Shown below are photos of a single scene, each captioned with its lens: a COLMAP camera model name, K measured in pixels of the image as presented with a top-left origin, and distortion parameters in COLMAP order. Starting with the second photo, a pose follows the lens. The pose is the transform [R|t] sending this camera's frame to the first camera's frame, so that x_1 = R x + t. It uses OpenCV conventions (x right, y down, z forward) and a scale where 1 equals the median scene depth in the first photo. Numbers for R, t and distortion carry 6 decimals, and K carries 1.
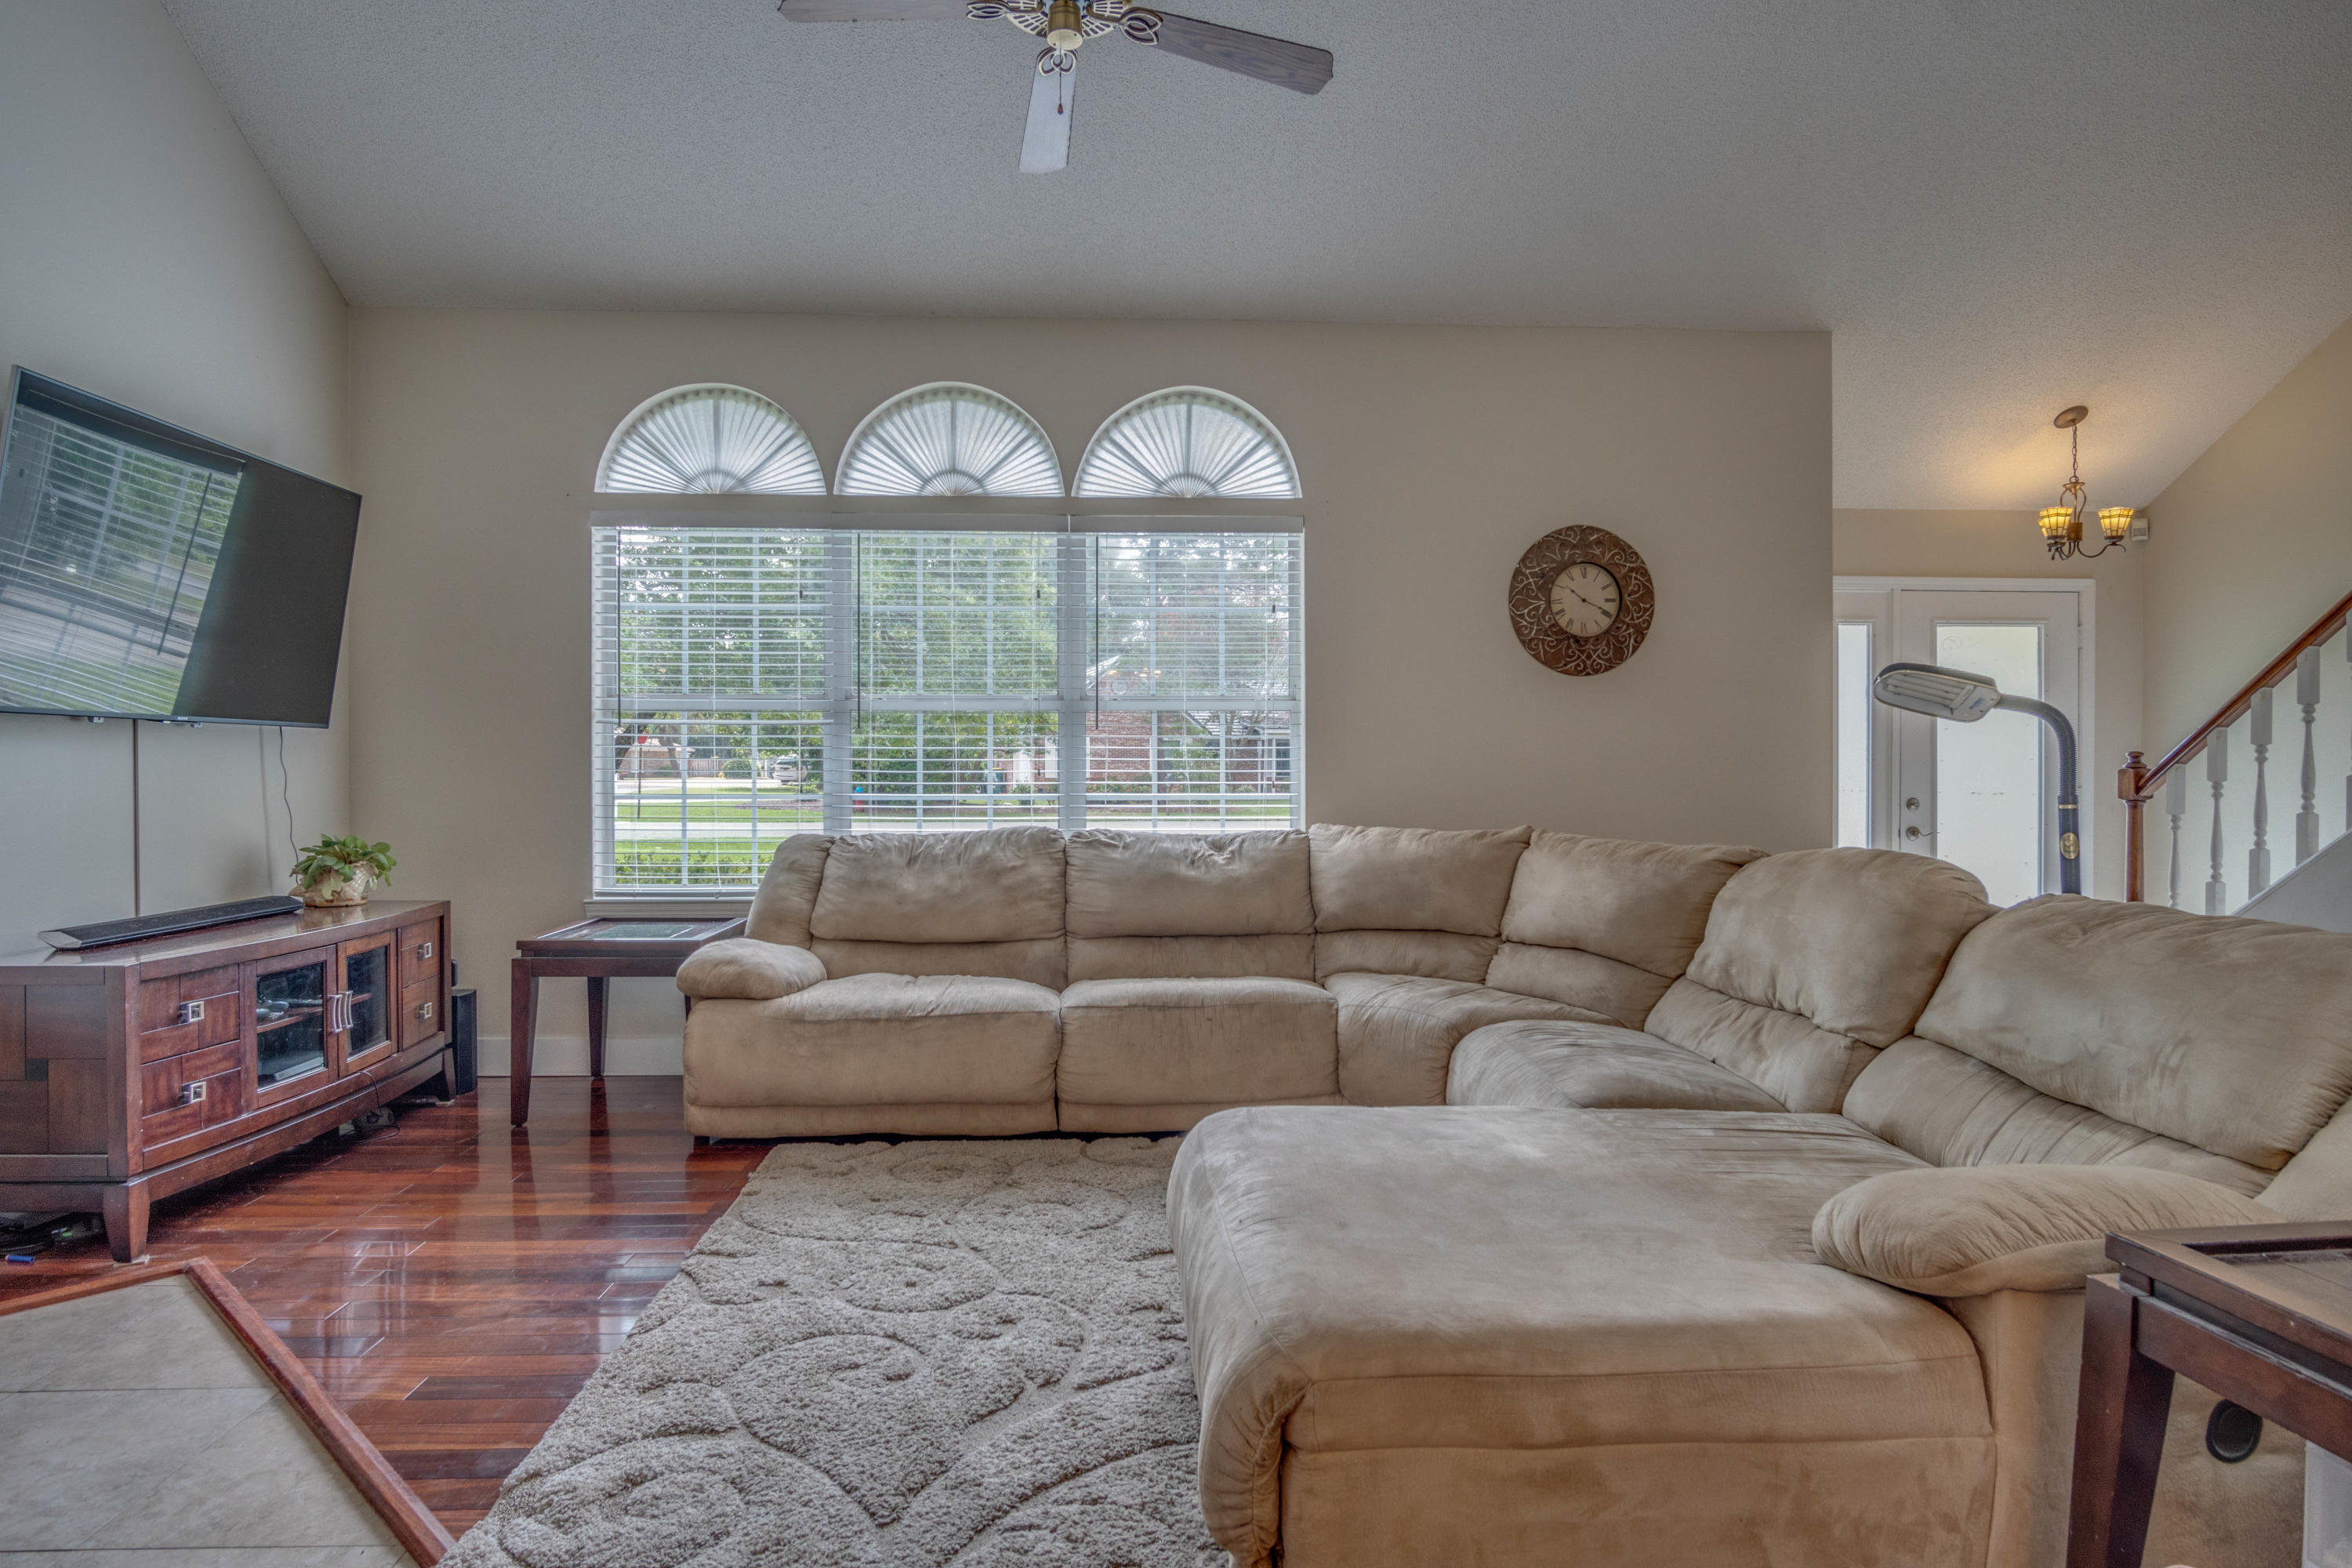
lens RADIAL K [[1287.6, 0, 1120.5], [0, 1287.6, 773.9], [0, 0, 1]] dist [-0.034828, 0.011767]
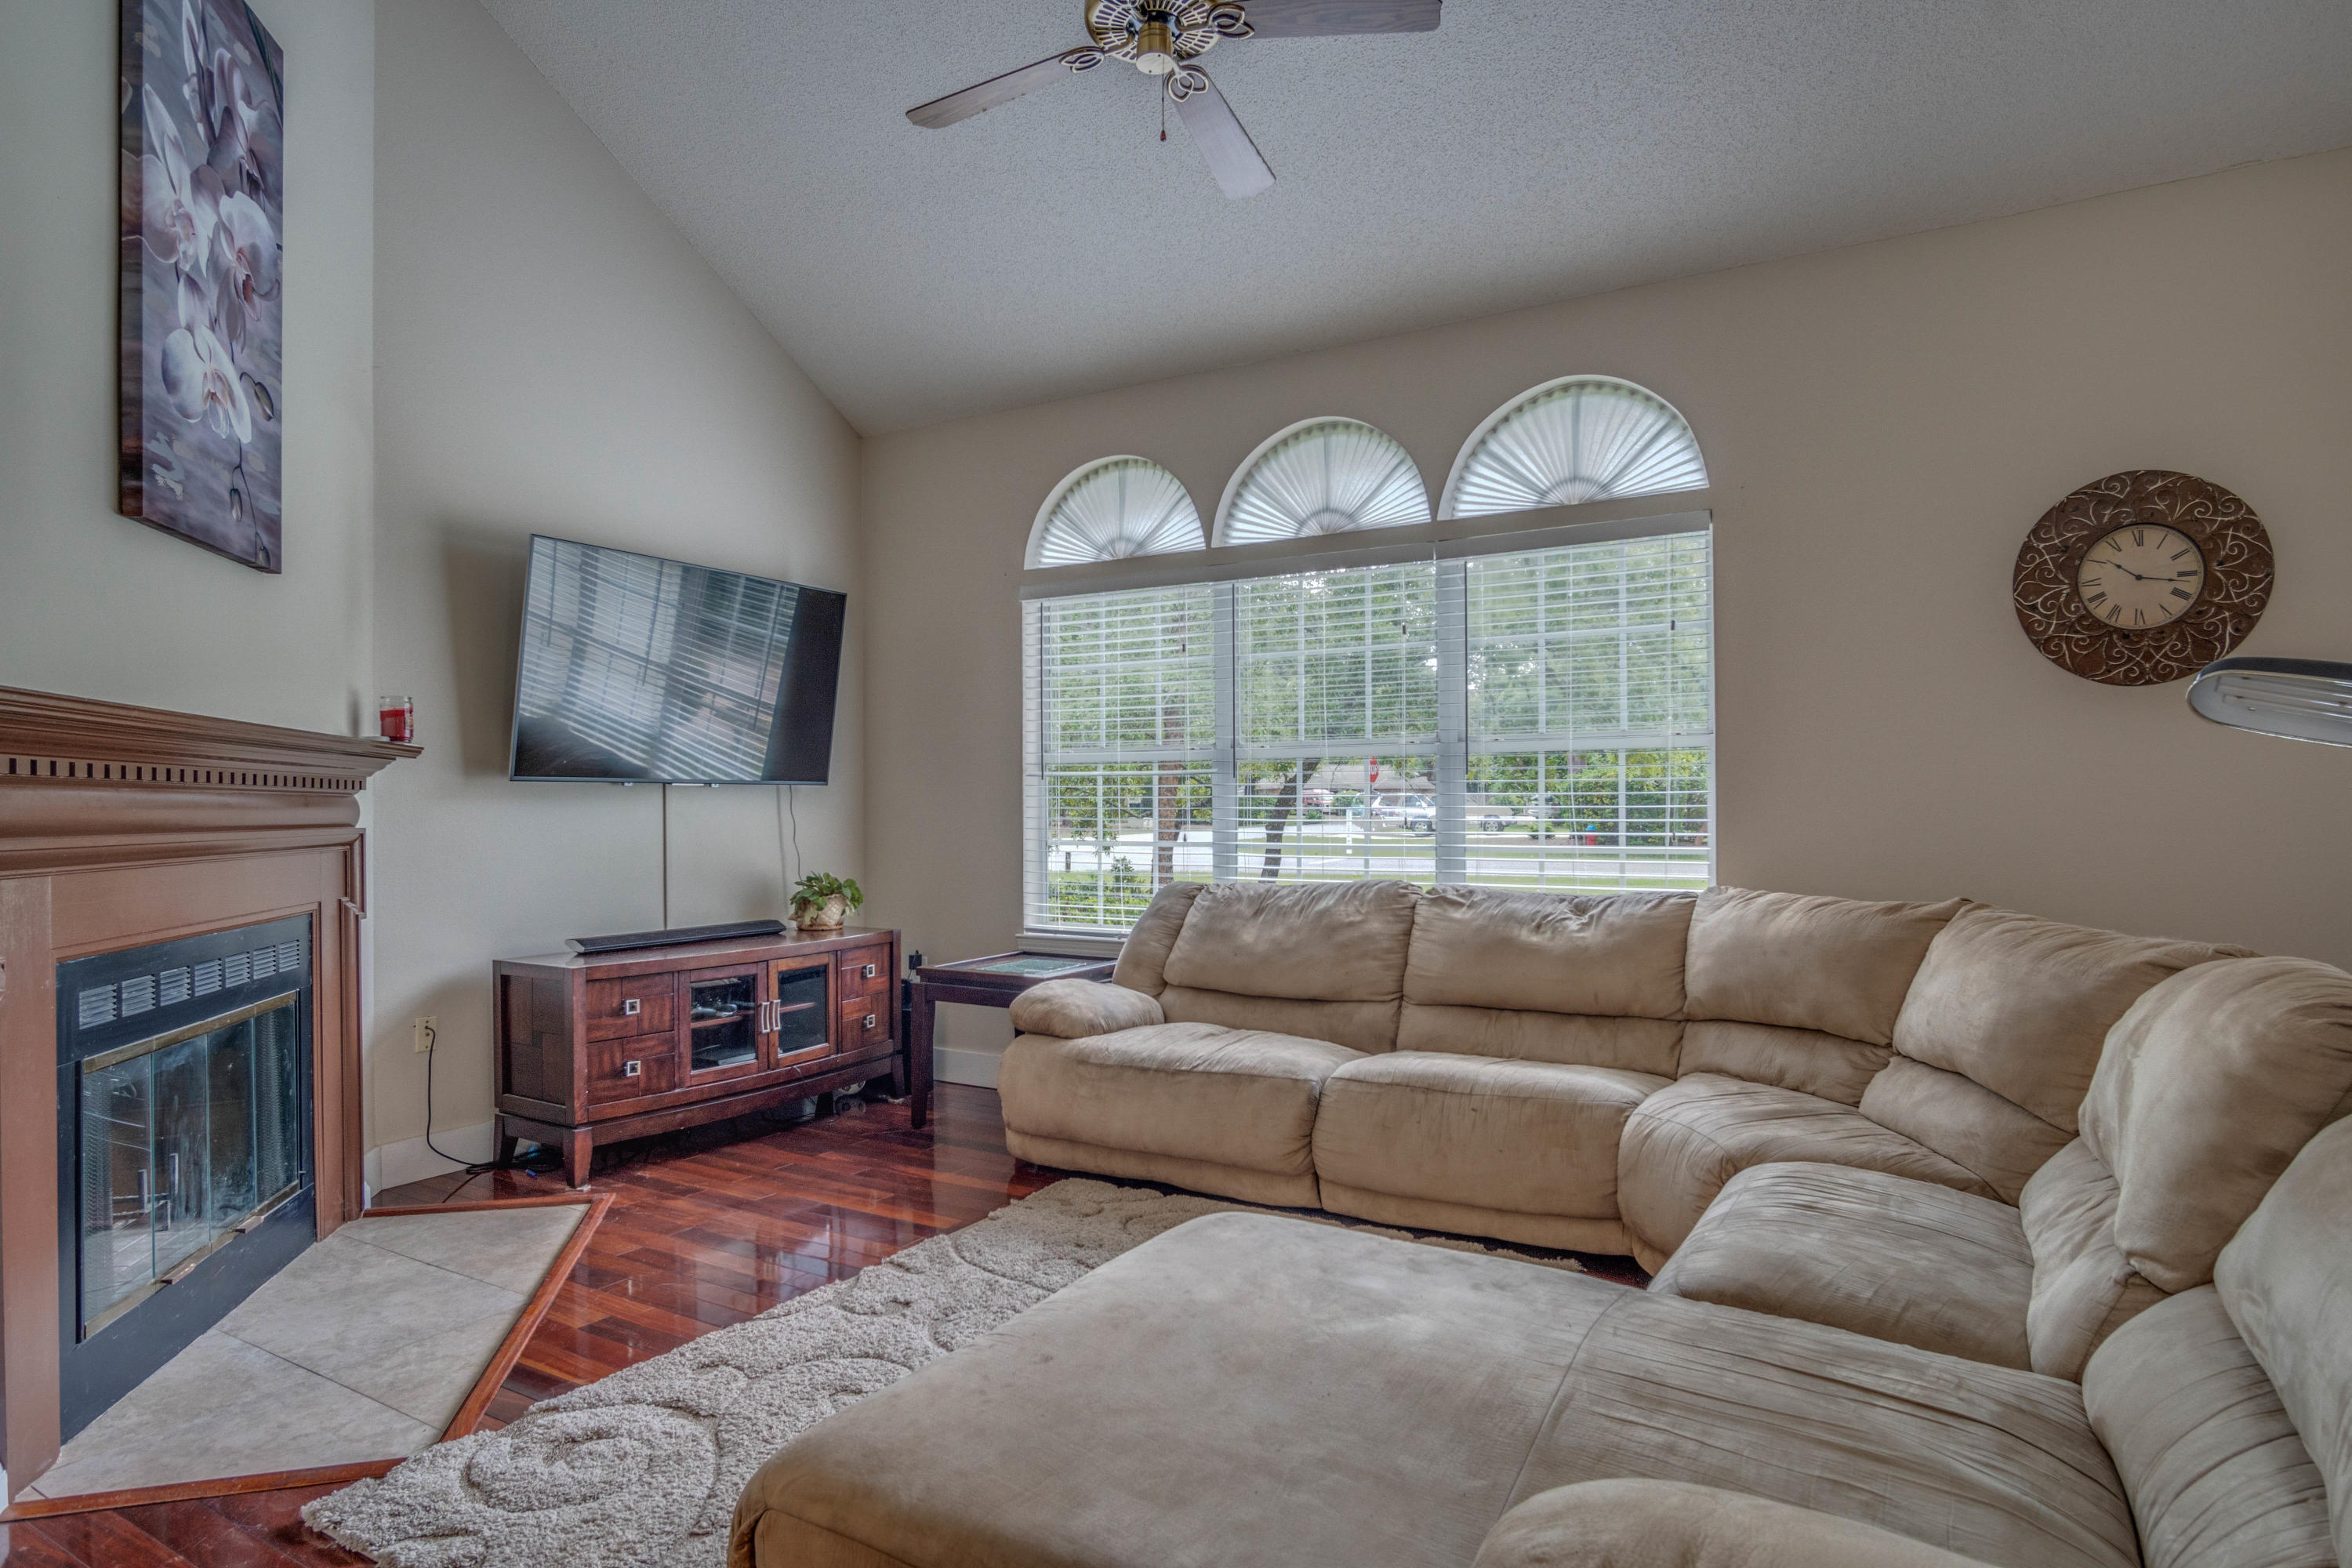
lens RADIAL K [[1287.6, 0, 1166.5], [0, 1287.6, 802.7], [0, 0, 1]] dist [-0.034828, 0.011767]
pose [[0.832401, -0.005260, -0.554149, 0.351593], [0.002885, 0.999983, -0.005159, -0.011955], [0.554166, 0.002696, 0.832402, 0.150709]]
